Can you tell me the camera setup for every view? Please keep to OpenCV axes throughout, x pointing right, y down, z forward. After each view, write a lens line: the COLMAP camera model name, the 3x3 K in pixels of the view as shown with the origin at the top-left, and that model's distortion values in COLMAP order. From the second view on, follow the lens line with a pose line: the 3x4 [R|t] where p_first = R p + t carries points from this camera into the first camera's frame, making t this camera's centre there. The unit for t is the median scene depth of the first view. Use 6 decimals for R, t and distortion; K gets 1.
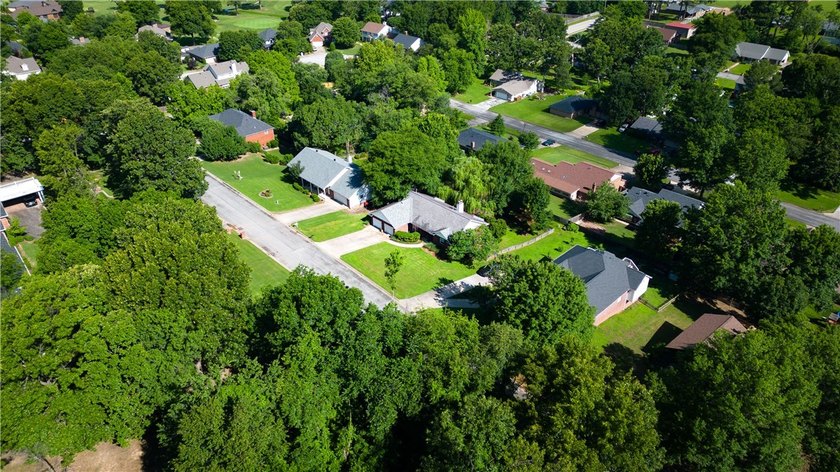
lens RADIAL K [[606.8, 0, 418.9], [0, 606.8, 237.9], [0, 0, 1]] dist [0.049197, -0.012992]
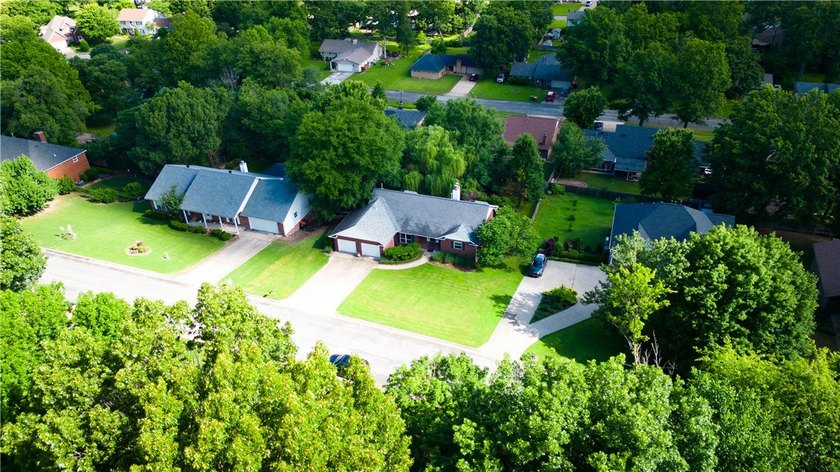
lens RADIAL K [[606.8, 0, 420.7], [0, 606.8, 234.9], [0, 0, 1]] dist [0.049197, -0.012992]
pose [[0.896503, -0.253117, 0.363614, -0.233354], [0.252768, 0.966264, 0.049423, -0.048083], [-0.363856, 0.047602, 0.930238, 0.346584]]
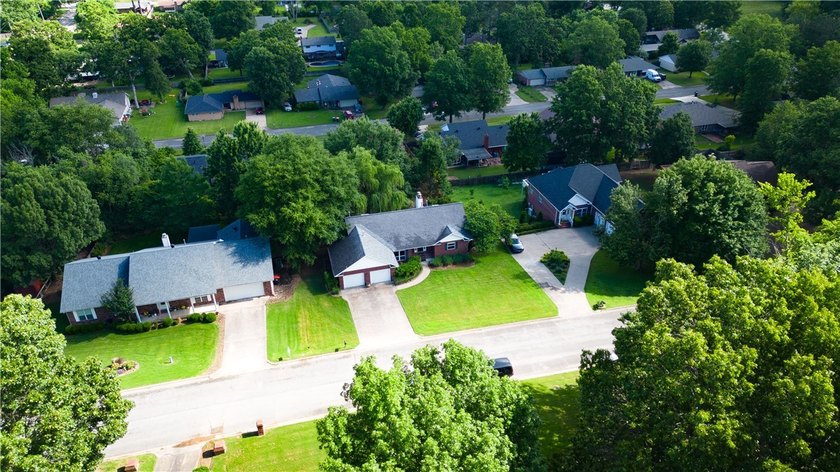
lens RADIAL K [[606.8, 0, 419.7], [0, 606.8, 235.0], [0, 0, 1]] dist [0.049197, -0.012992]
pose [[0.467607, -0.436705, 0.768526, -0.498945], [0.464443, 0.861134, 0.206739, -0.162825], [-0.752088, 0.260264, 0.605496, 0.546530]]
